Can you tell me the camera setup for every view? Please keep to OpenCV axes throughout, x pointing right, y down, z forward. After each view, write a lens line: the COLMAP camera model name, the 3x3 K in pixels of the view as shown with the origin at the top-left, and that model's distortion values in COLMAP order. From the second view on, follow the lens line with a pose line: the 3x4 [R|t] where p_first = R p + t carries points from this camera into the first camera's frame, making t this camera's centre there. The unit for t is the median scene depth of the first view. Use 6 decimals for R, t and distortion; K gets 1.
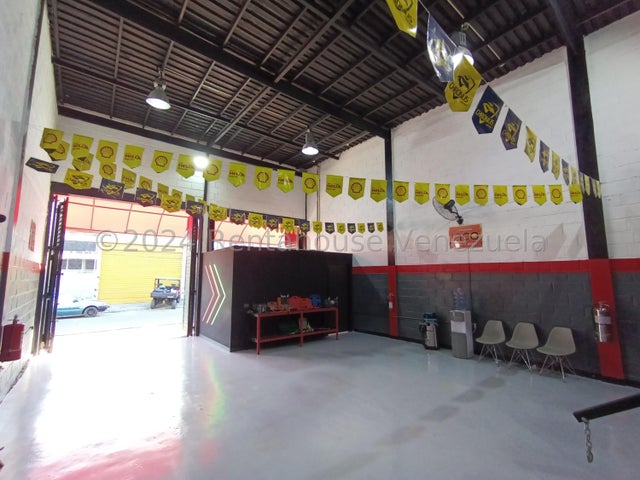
lens RADIAL K [[294.4, 0, 319.0], [0, 294.4, 239.2], [0, 0, 1]] dist [-0.007554, 0.003534]
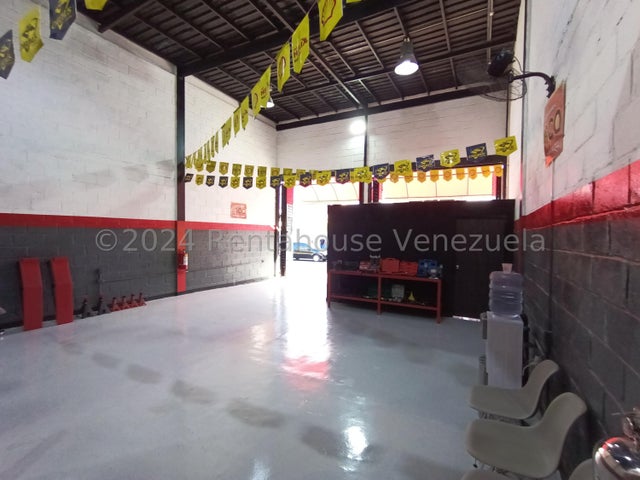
lens RADIAL K [[294.4, 0, 320.3], [0, 294.4, 241.1], [0, 0, 1]] dist [-0.007554, 0.003534]
pose [[0.397650, 0.025592, -0.917180, 0.761408], [0.098415, 0.992655, 0.070366, 0.081265], [0.912244, -0.118245, 0.392211, 0.604093]]
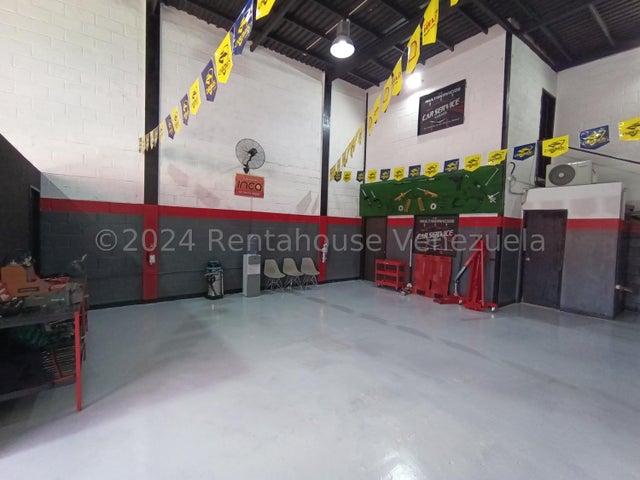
lens RADIAL K [[294.4, 0, 319.7], [0, 294.4, 242.0], [0, 0, 1]] dist [-0.007554, 0.003534]
pose [[0.037371, -0.041393, 0.998444, -0.591569], [-0.151730, 0.987322, 0.046611, 0.108625], [-0.987715, -0.153235, 0.030617, 0.728166]]
